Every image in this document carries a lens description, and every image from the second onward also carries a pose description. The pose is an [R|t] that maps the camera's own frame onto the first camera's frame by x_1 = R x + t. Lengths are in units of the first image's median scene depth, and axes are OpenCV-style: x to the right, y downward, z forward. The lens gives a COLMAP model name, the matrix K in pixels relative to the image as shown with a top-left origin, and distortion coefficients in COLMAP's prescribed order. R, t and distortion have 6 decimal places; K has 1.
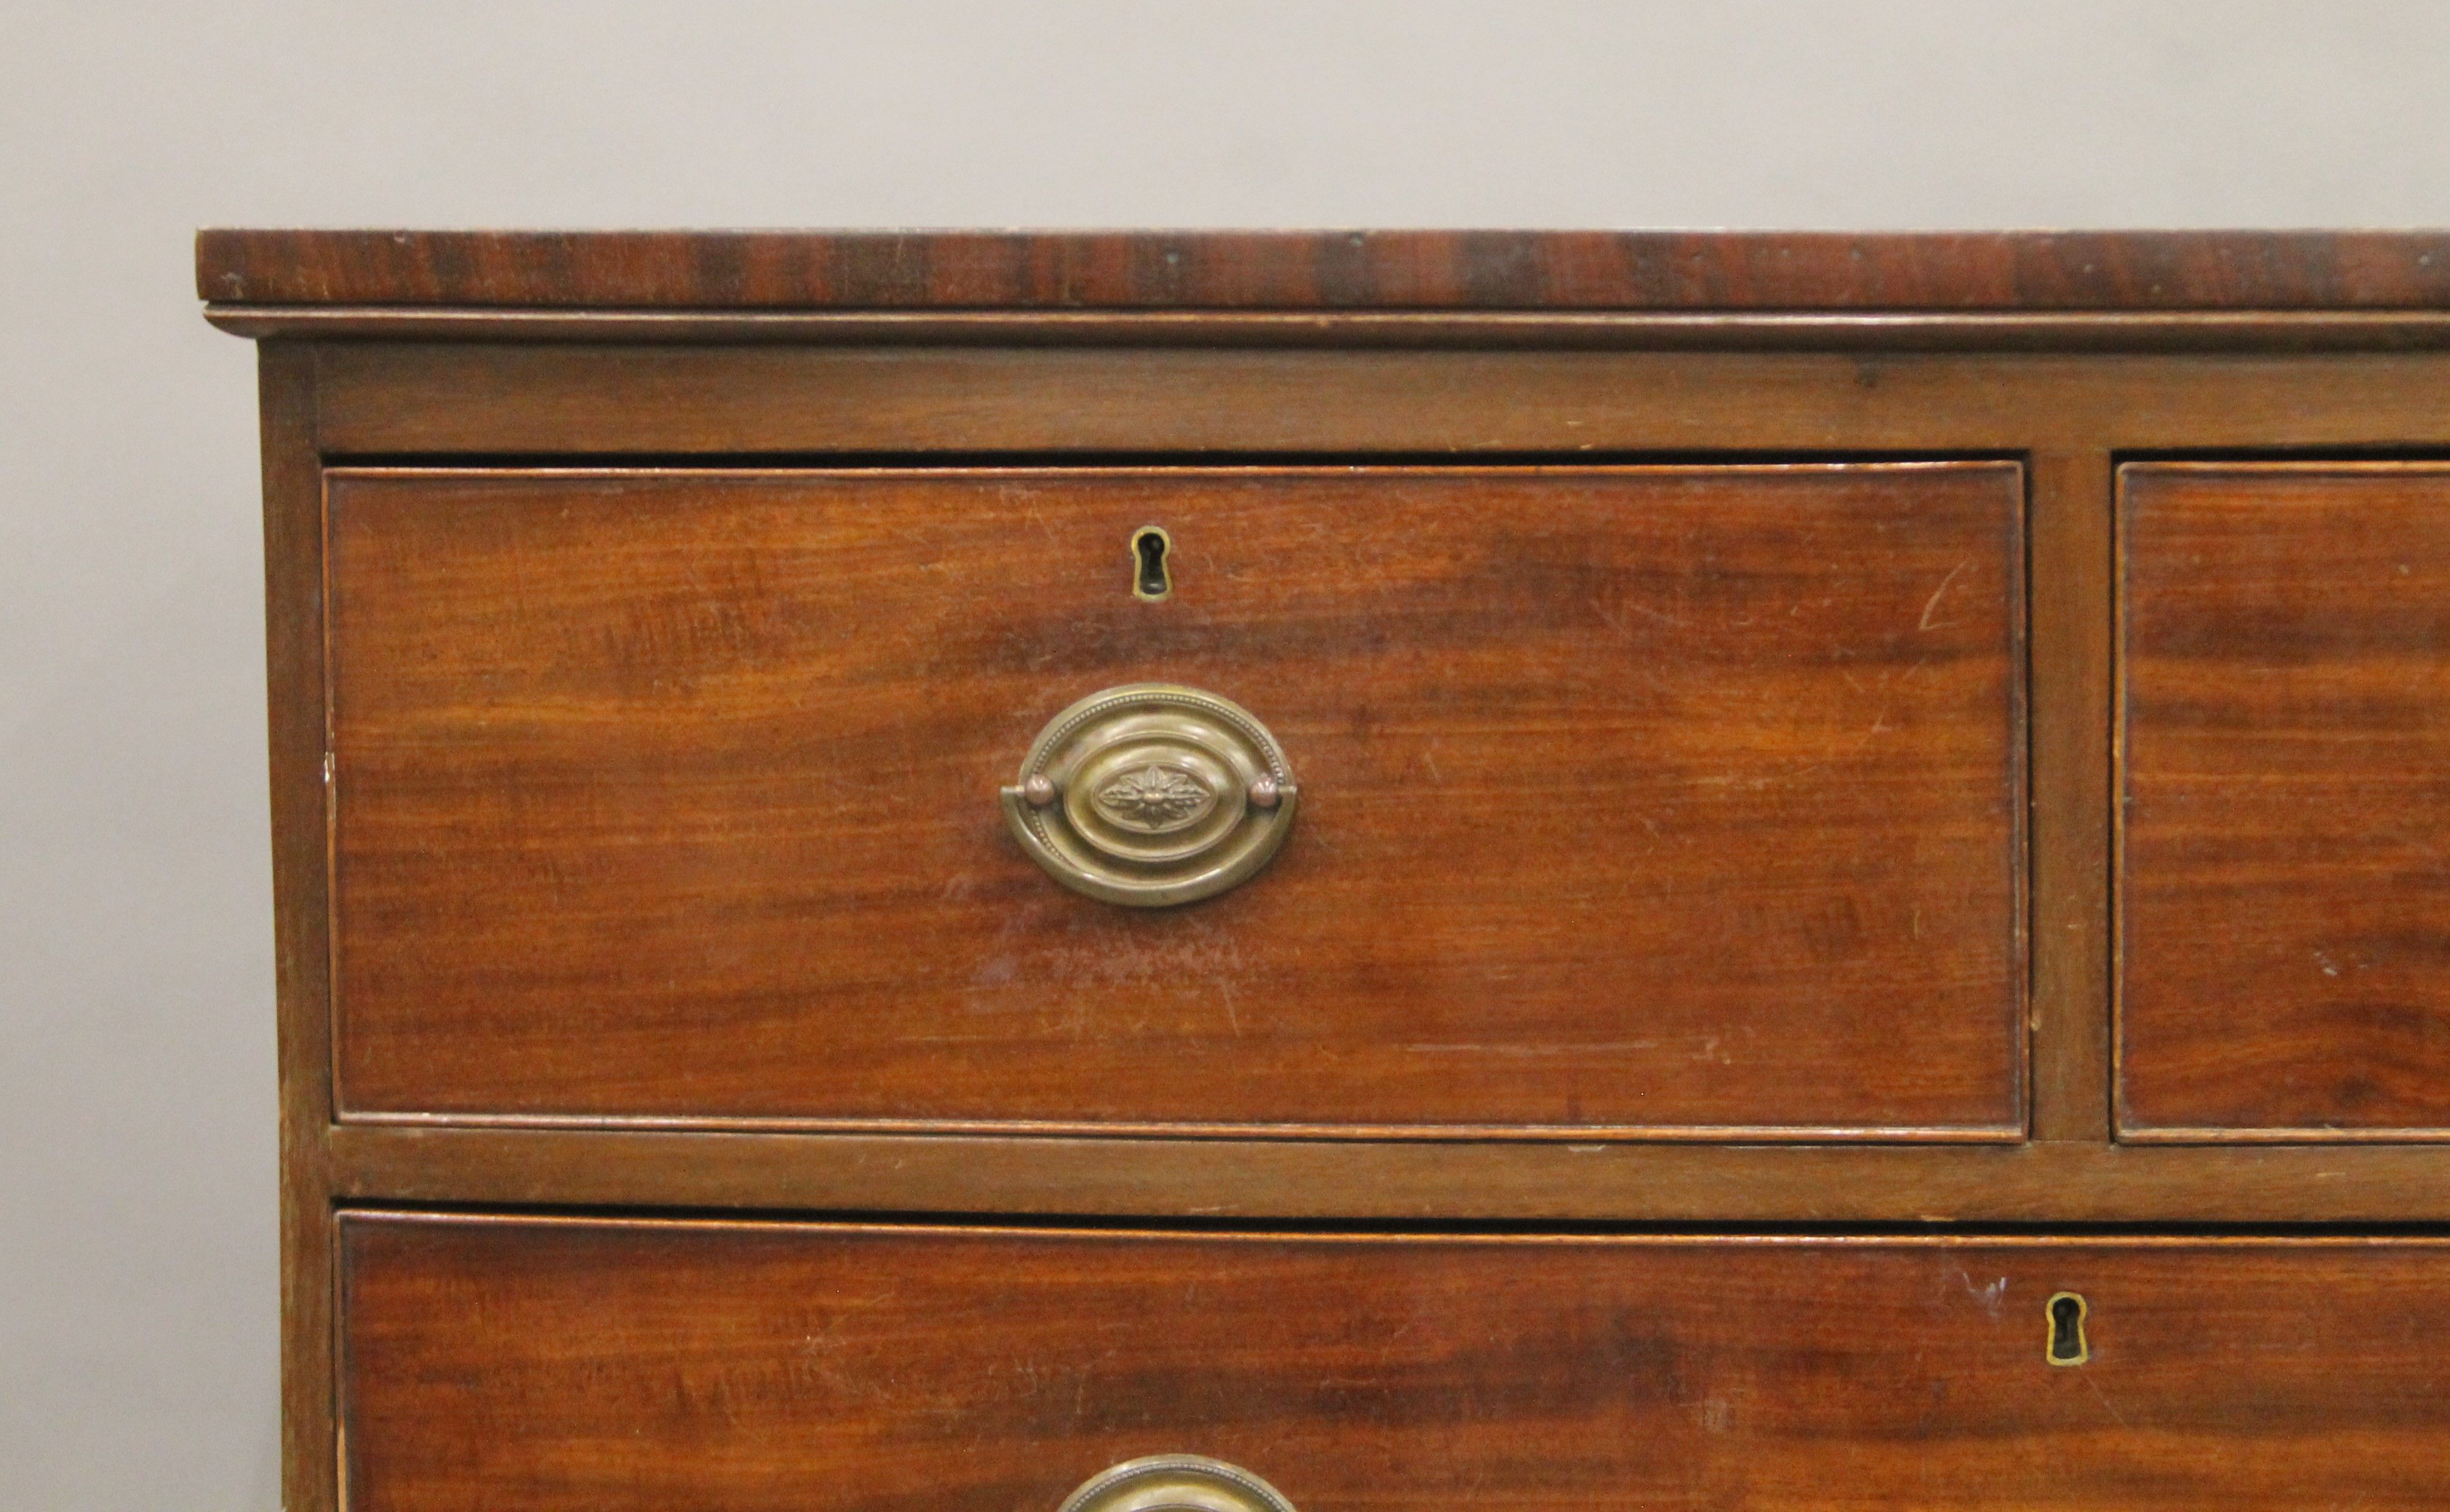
lens RADIAL K [[5483.4, 0, 1225.0], [0, 5483.4, 756.0], [0, 0, 1]] dist [0.074351, 0.339678]
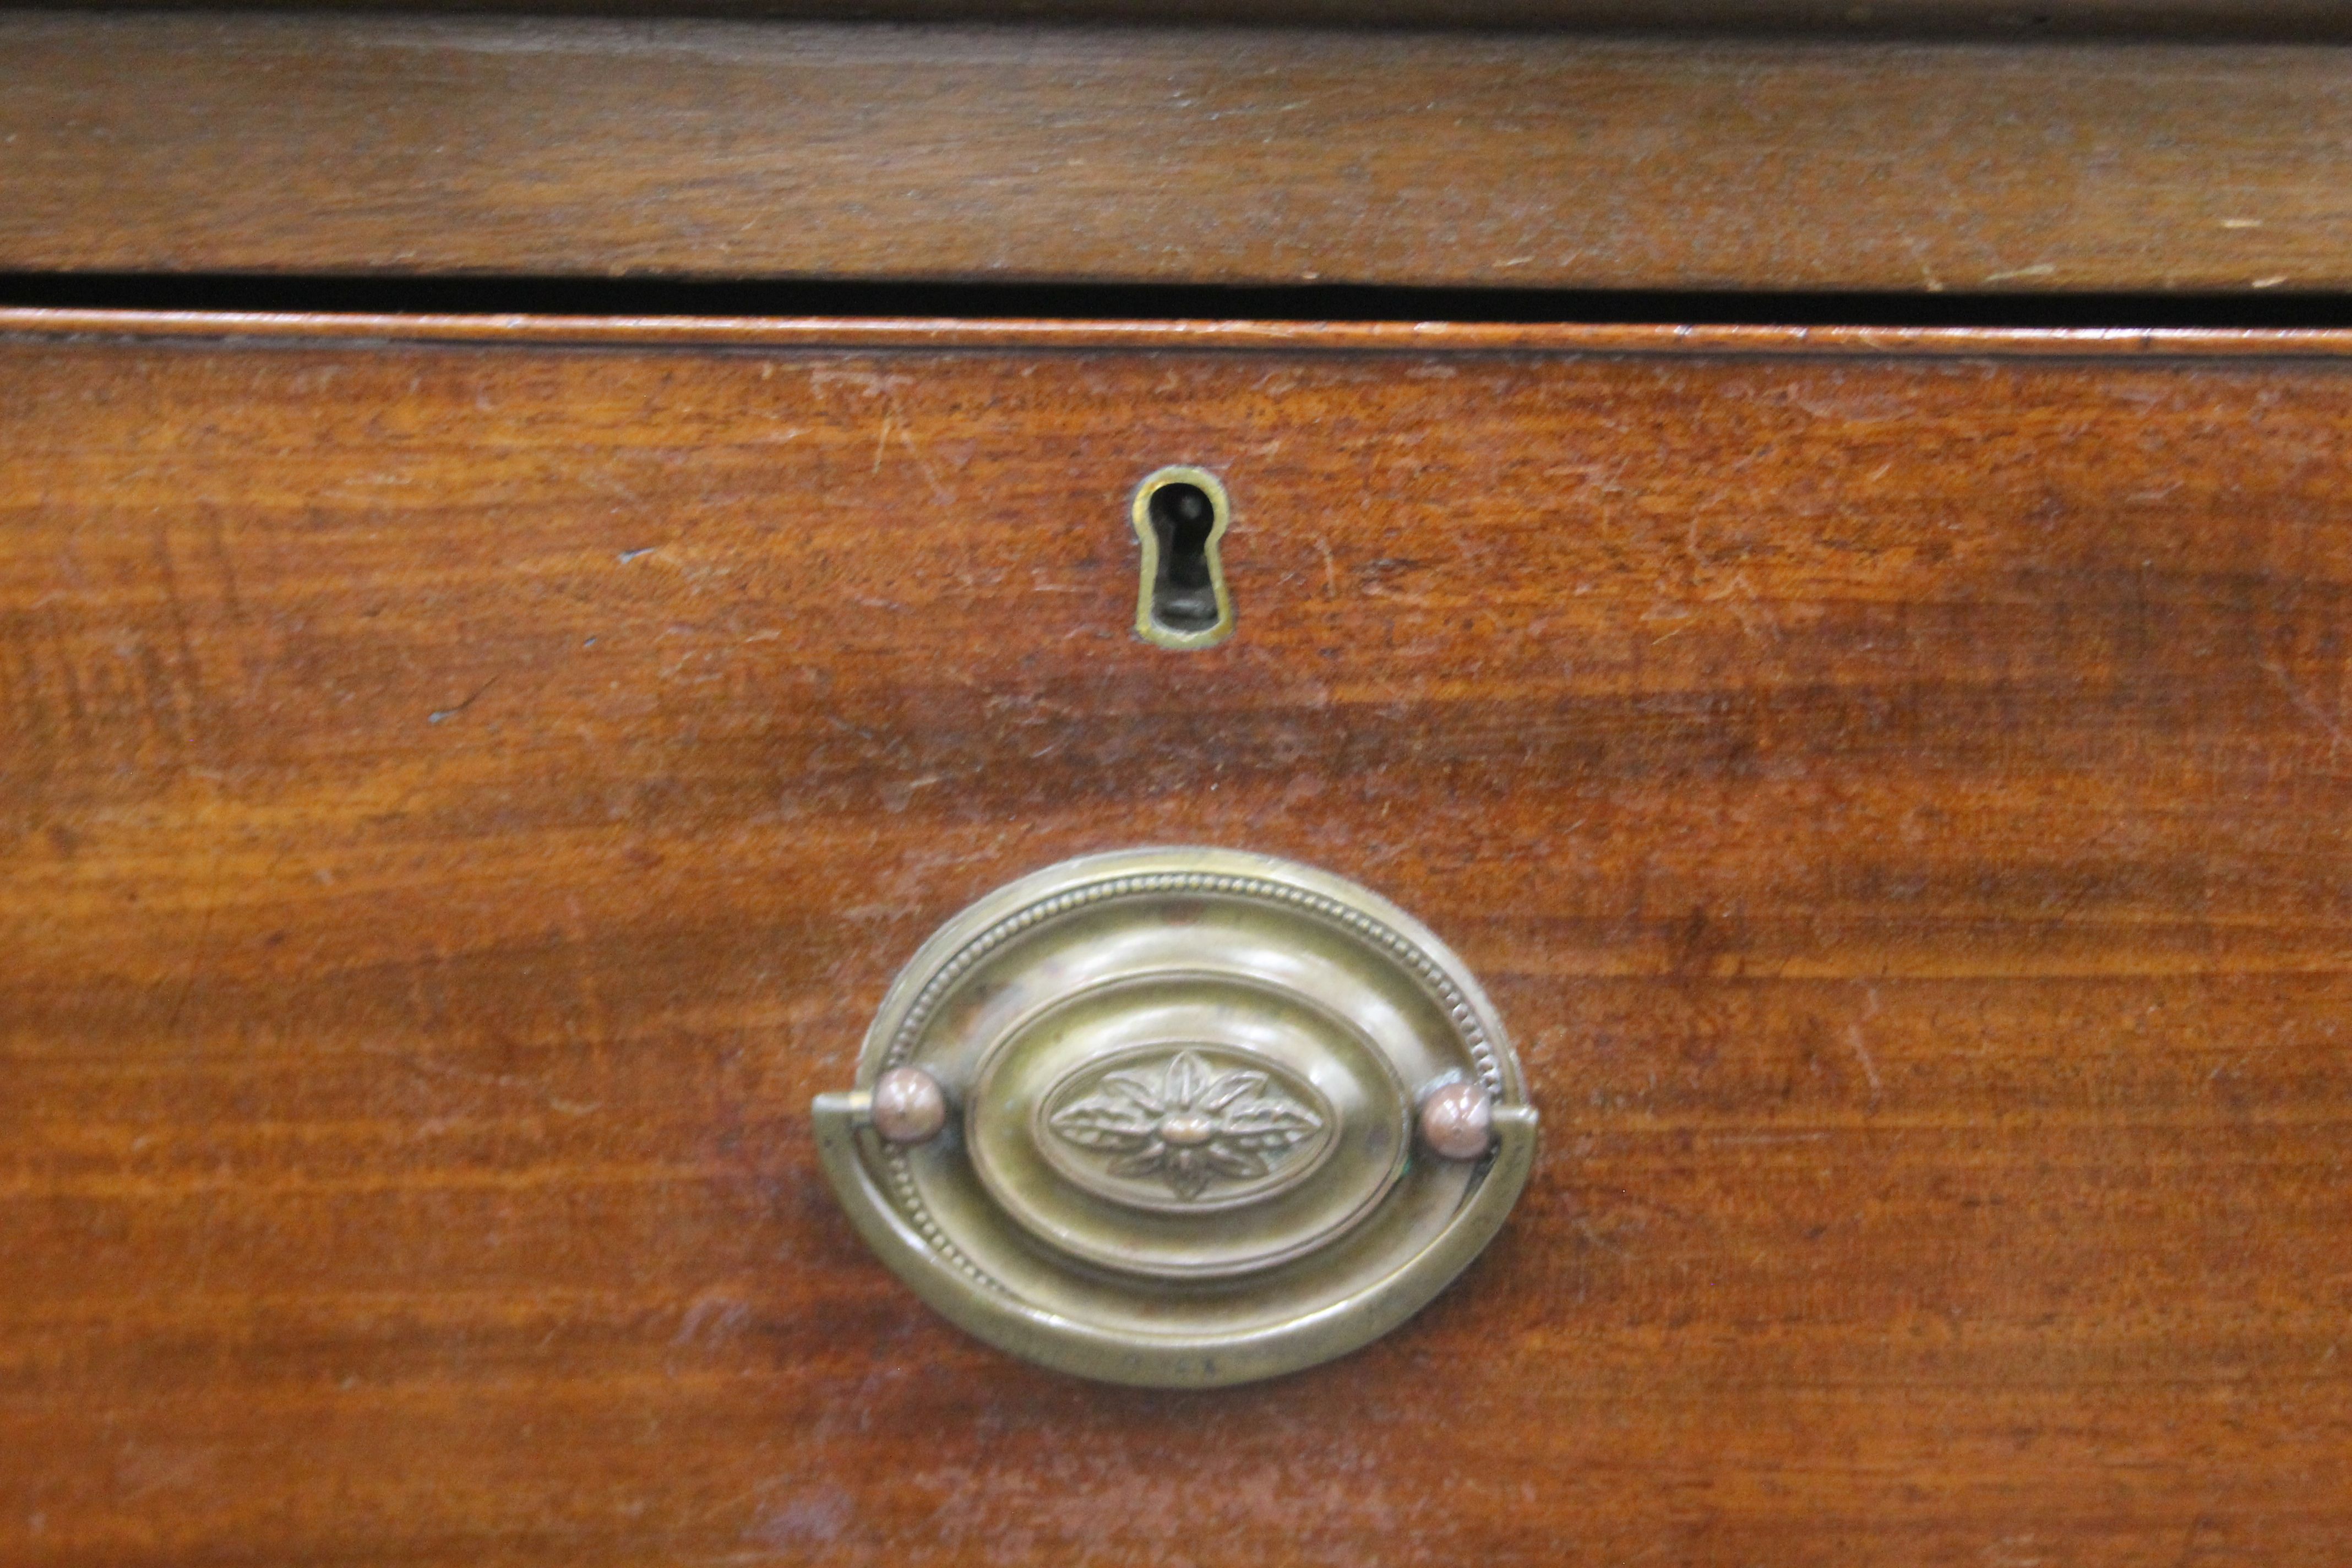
lens RADIAL K [[4161.9, 0, 1176.0], [0, 4161.9, 784.0], [0, 0, 1]] dist [0.055474, 0.075290]
pose [[0.998532, 0.002546, 0.054113, -0.030785], [-0.006933, 0.996686, 0.081053, -0.043509], [-0.053728, -0.081309, 0.995240, 0.688550]]
